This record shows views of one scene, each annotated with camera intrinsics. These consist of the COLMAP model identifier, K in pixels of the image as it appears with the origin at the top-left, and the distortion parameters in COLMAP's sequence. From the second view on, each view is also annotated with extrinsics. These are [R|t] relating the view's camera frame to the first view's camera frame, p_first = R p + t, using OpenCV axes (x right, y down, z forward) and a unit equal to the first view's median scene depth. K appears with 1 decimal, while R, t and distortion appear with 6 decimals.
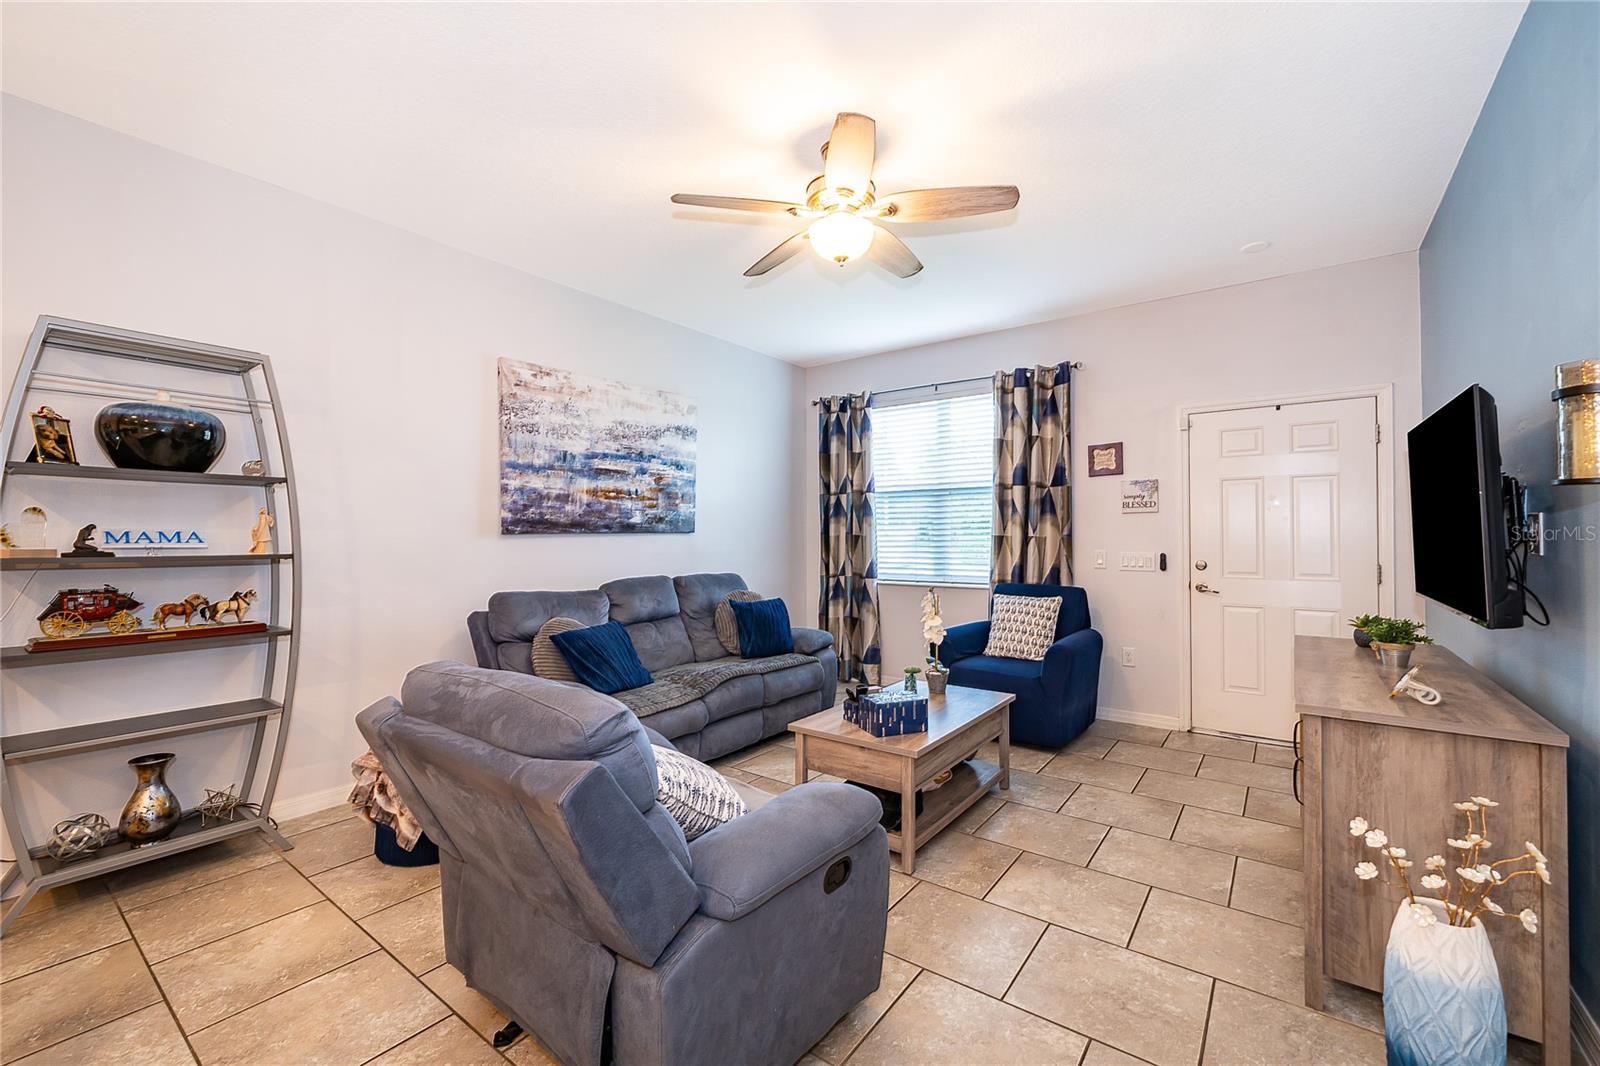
lens RADIAL K [[658.7, 0, 804.7], [0, 658.7, 527.1], [0, 0, 1]] dist [0.000075, 0.000119]
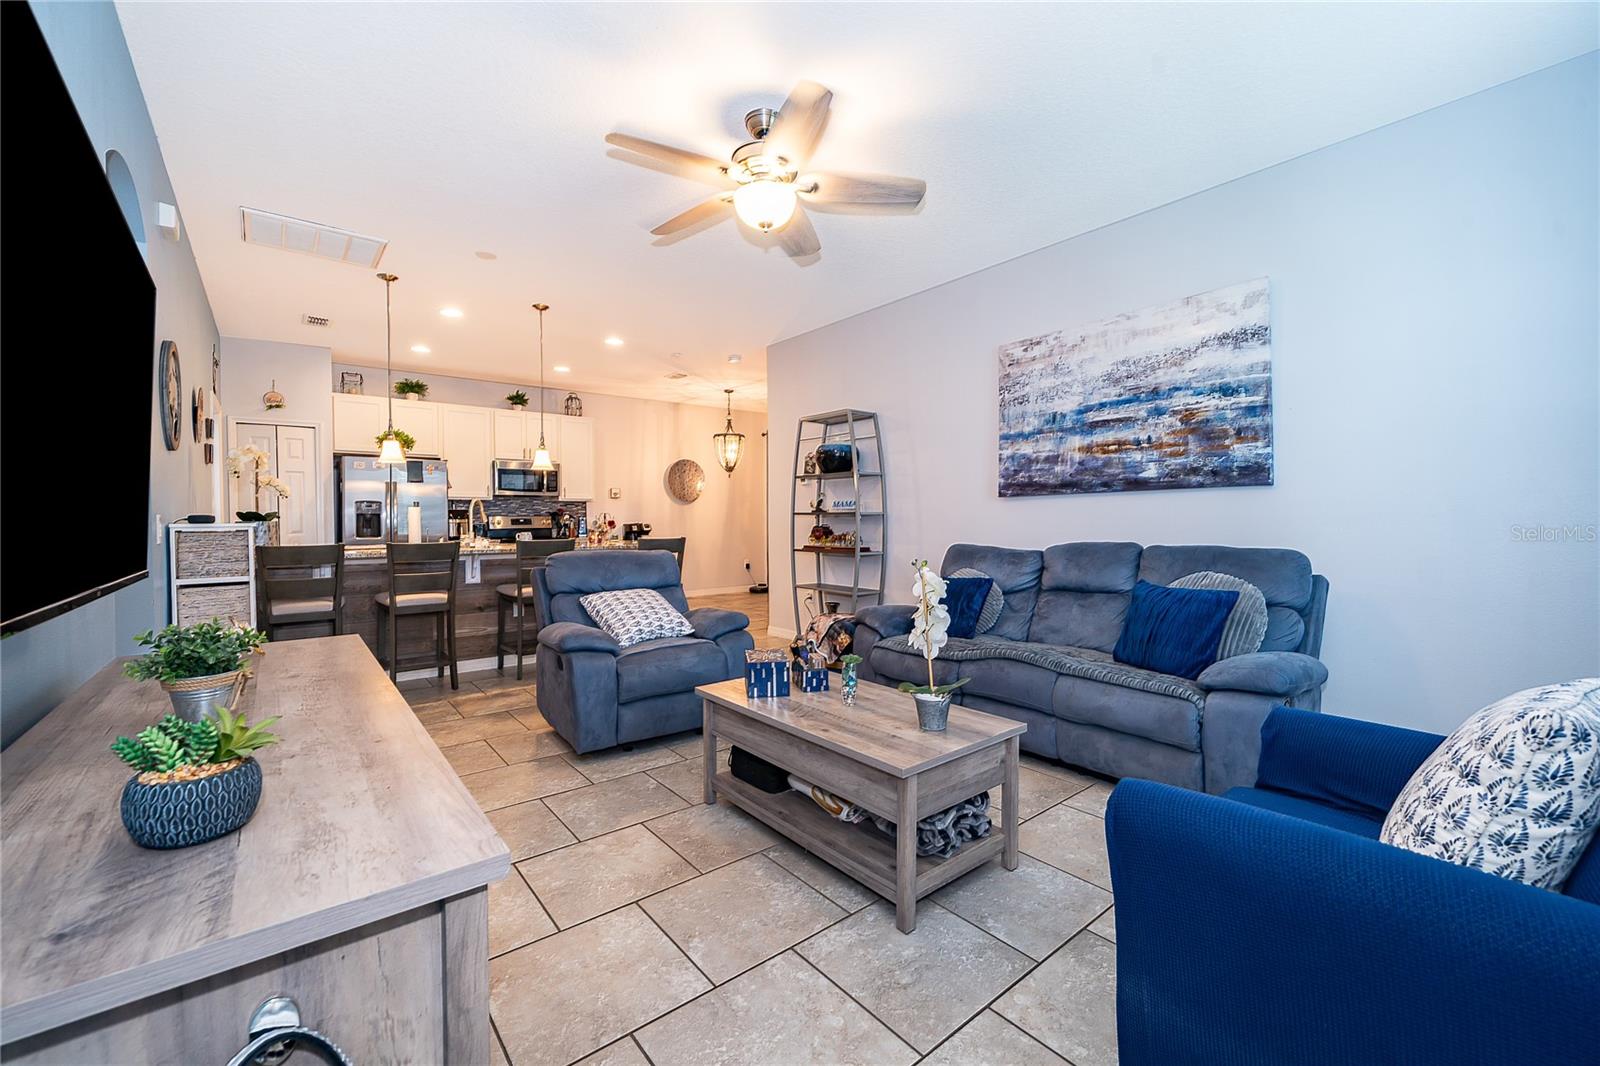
lens RADIAL K [[649.0, 0, 800.0], [0, 649.0, 533.0], [0, 0, 1]] dist [-0.002445, 0.000211]
pose [[-0.249572, 0.024436, -0.968048, 0.635540], [0.022607, 0.999556, 0.019403, 0.037168], [0.968092, -0.017042, -0.250014, 0.790644]]
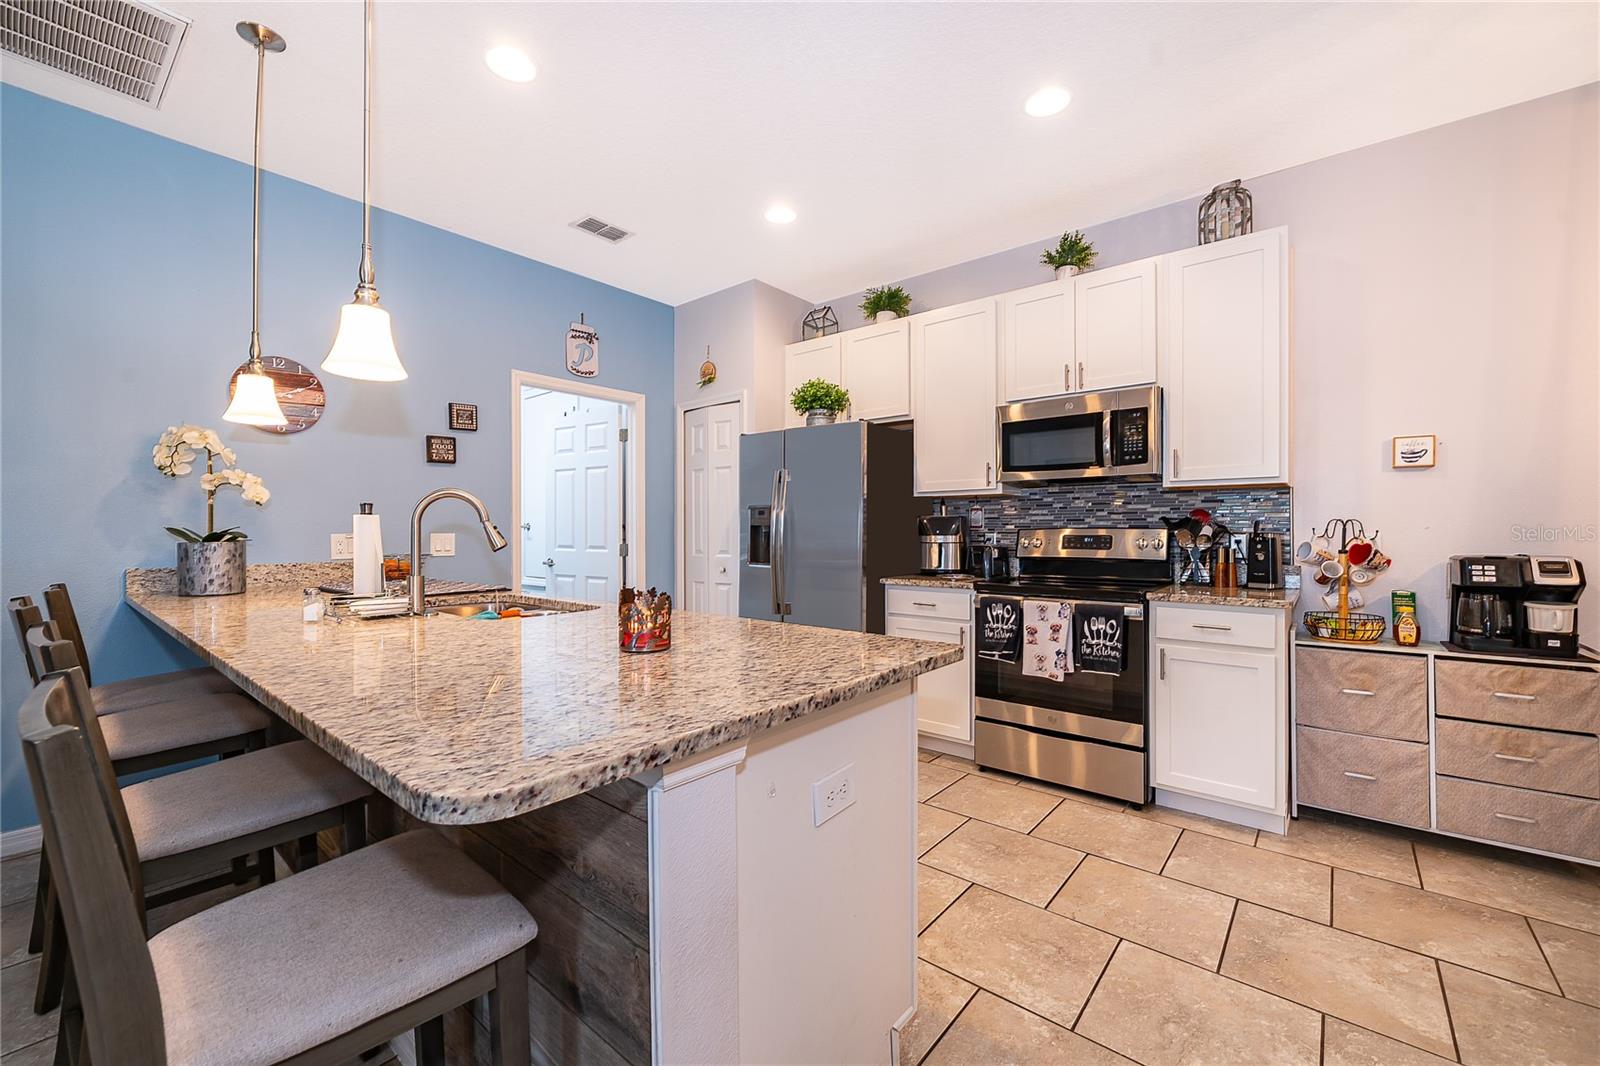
lens RADIAL K [[649.0, 0, 800.0], [0, 649.0, 533.0], [0, 0, 1]] dist [-0.002445, 0.000211]
pose [[-0.998290, 0.002344, 0.058407, -0.617186], [0.001436, 0.999878, -0.015582, 0.023431], [-0.058436, -0.015472, -0.998171, 0.374725]]
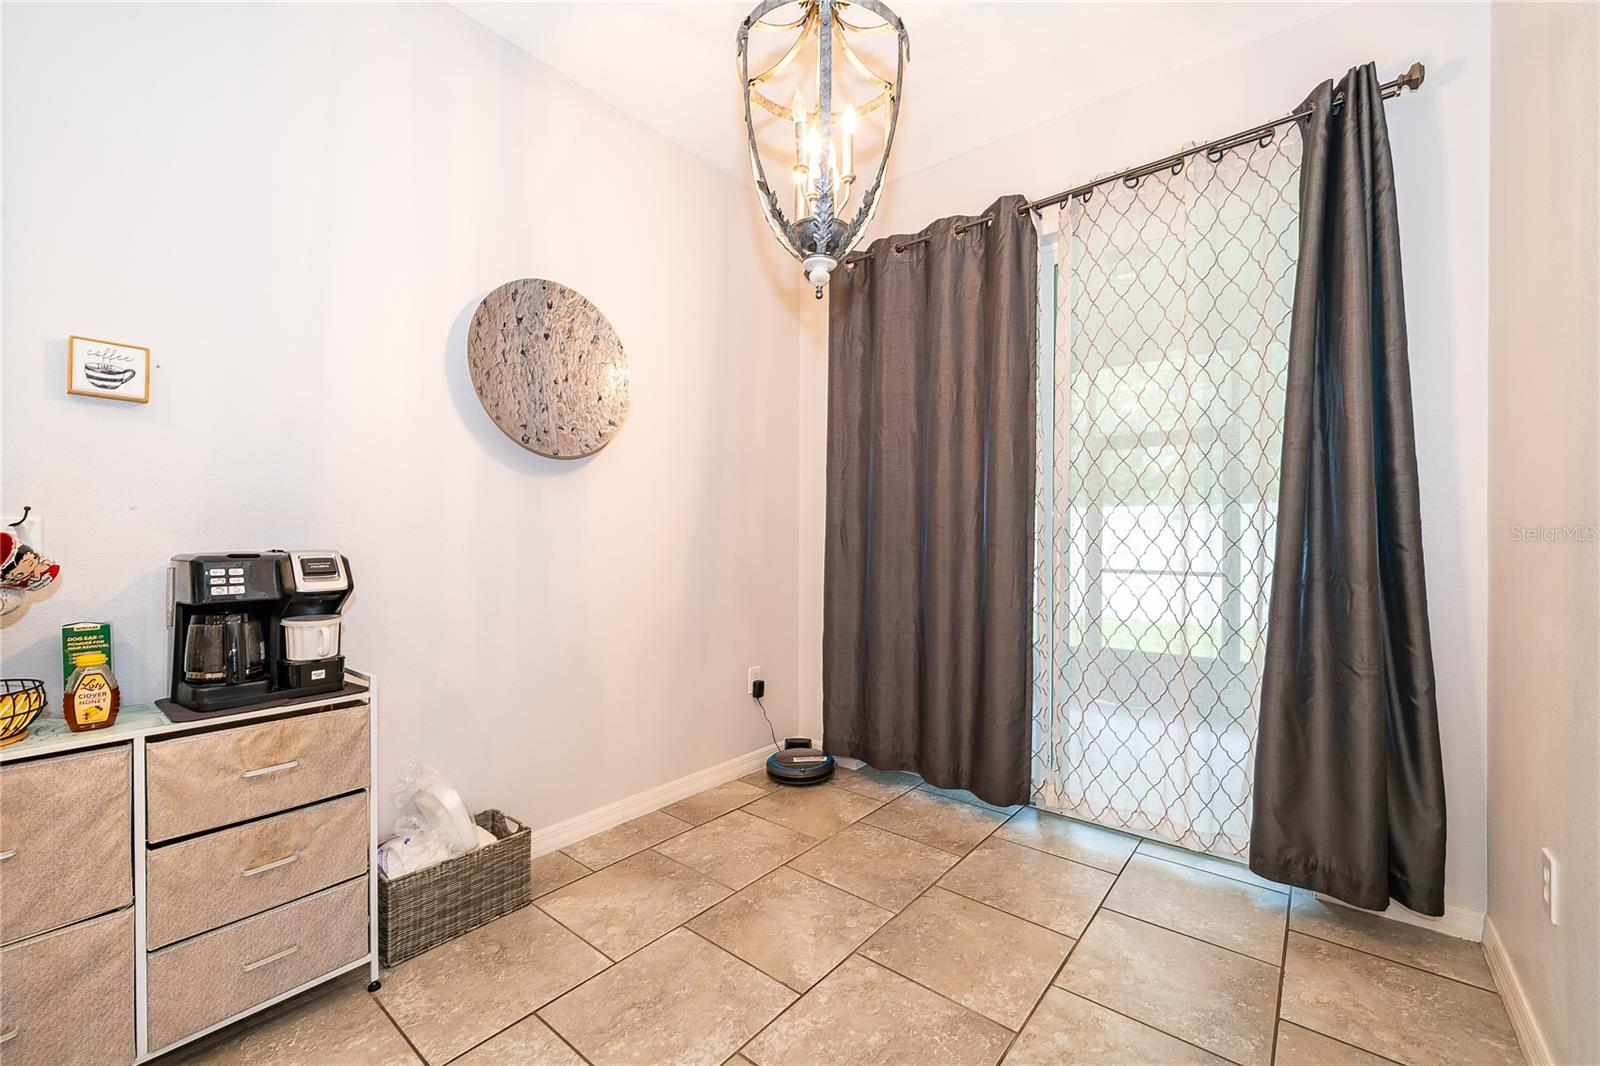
lens RADIAL K [[642.2, 0, 794.3], [0, 642.2, 534.7], [0, 0, 1]] dist [-0.002289, 0.000239]
pose [[-0.055931, -0.003736, -0.998428, -0.836073], [0.012466, 0.999912, -0.004440, 0.030374], [0.998357, -0.012694, -0.055880, 0.118375]]
